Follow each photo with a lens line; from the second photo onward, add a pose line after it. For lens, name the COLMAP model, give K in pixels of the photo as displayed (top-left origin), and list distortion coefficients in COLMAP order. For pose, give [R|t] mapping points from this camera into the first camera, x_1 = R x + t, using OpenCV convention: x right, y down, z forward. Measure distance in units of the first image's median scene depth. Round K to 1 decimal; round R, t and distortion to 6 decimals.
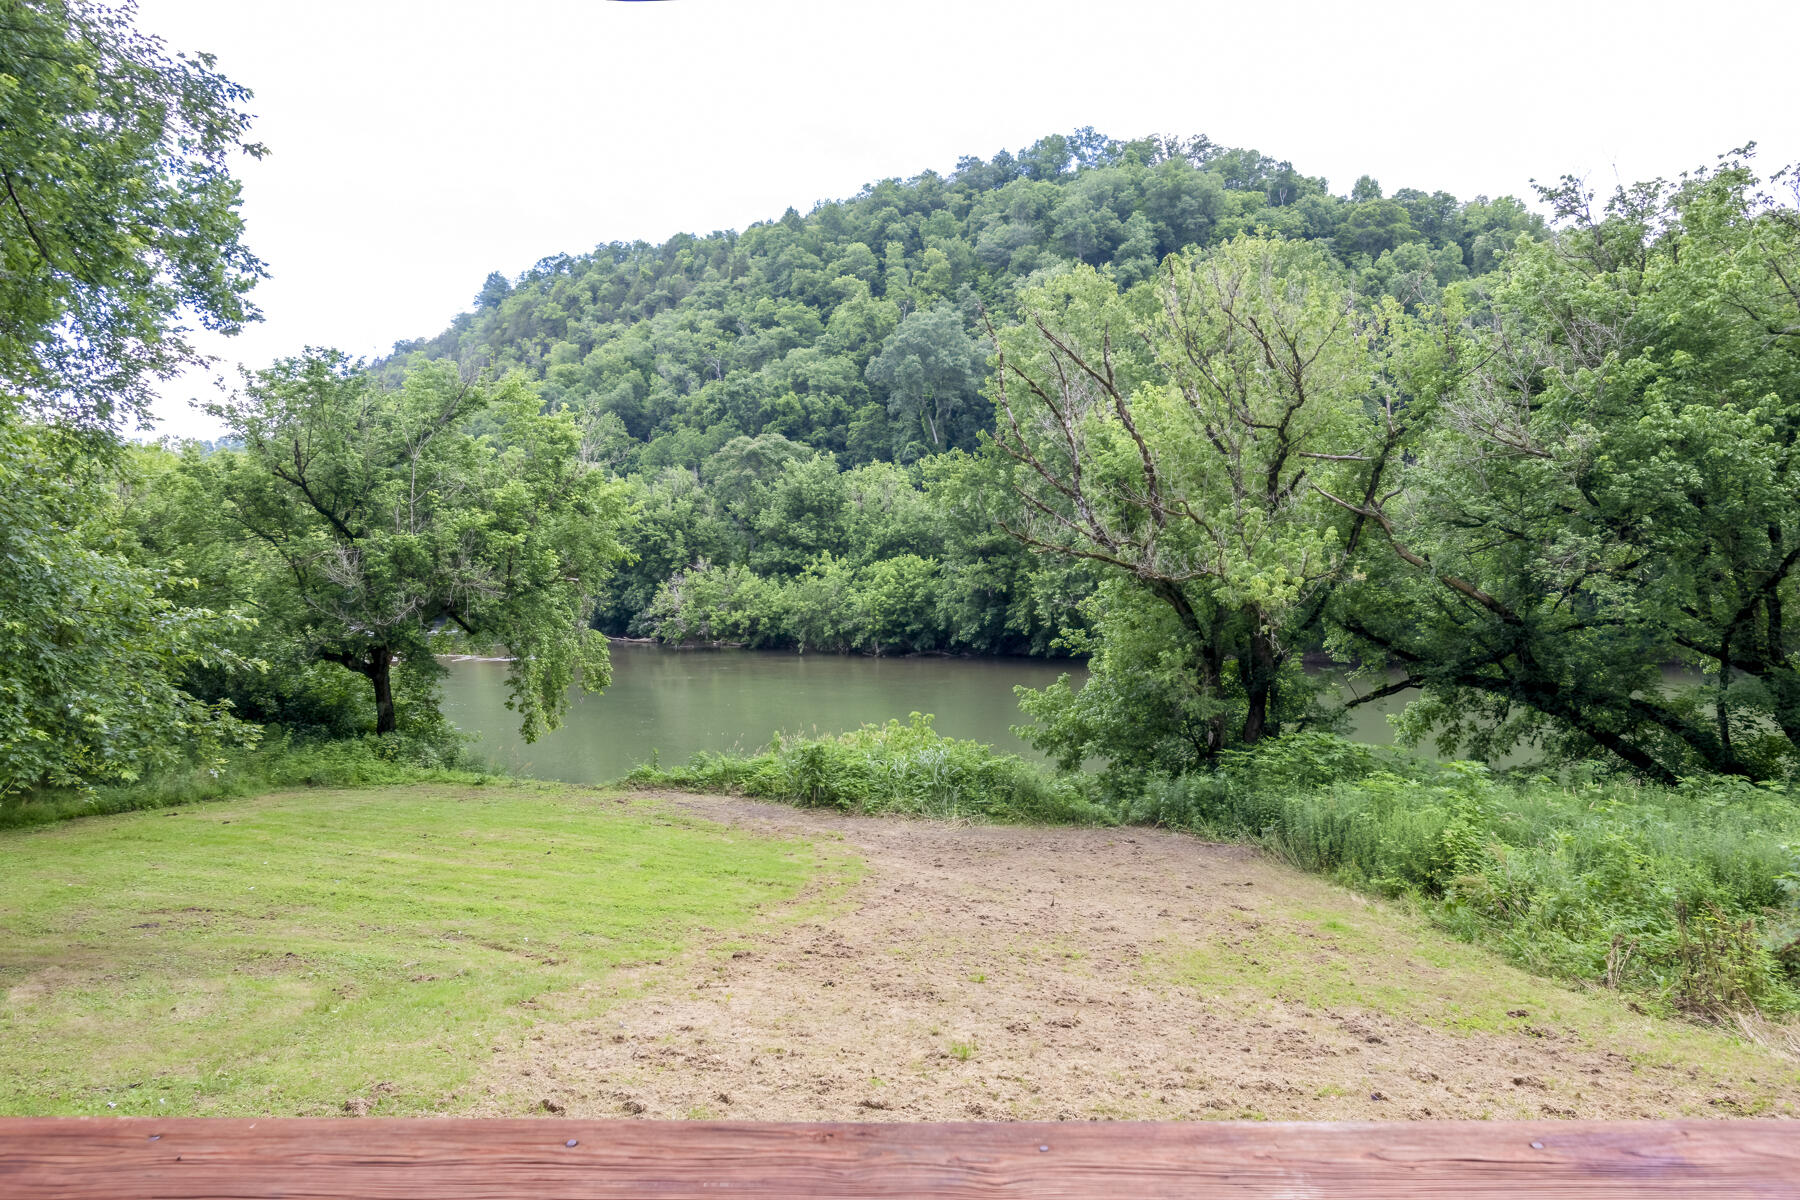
lens RADIAL K [[1097.2, 0, 879.4], [0, 1097.2, 607.1], [0, 0, 1]] dist [-0.013116, 0.006378]
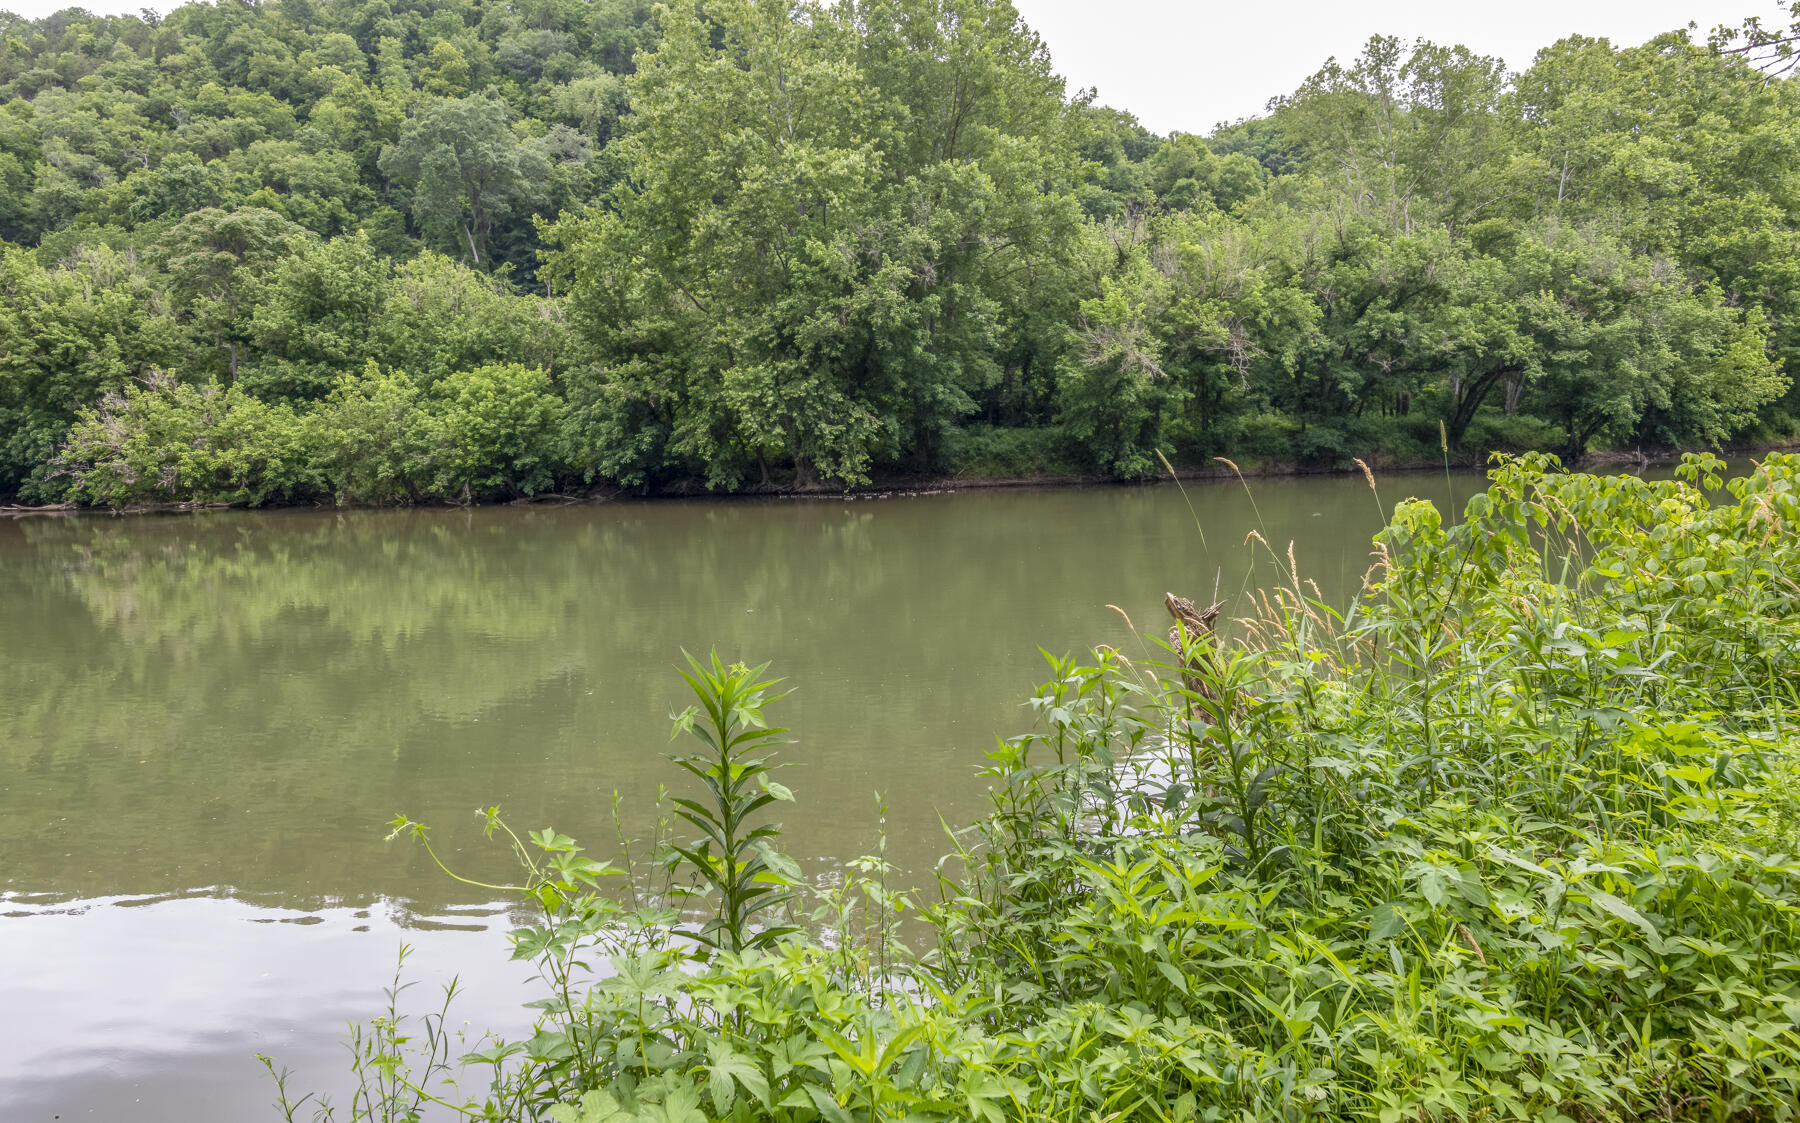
lens RADIAL K [[1094.4, 0, 913.5], [0, 1094.4, 520.5], [0, 0, 1]] dist [-0.024126, 0.014261]
pose [[0.892793, -0.045693, 0.448143, -0.053947], [0.028057, 0.998551, 0.045918, 0.027076], [-0.449592, -0.028422, 0.892782, 0.222101]]
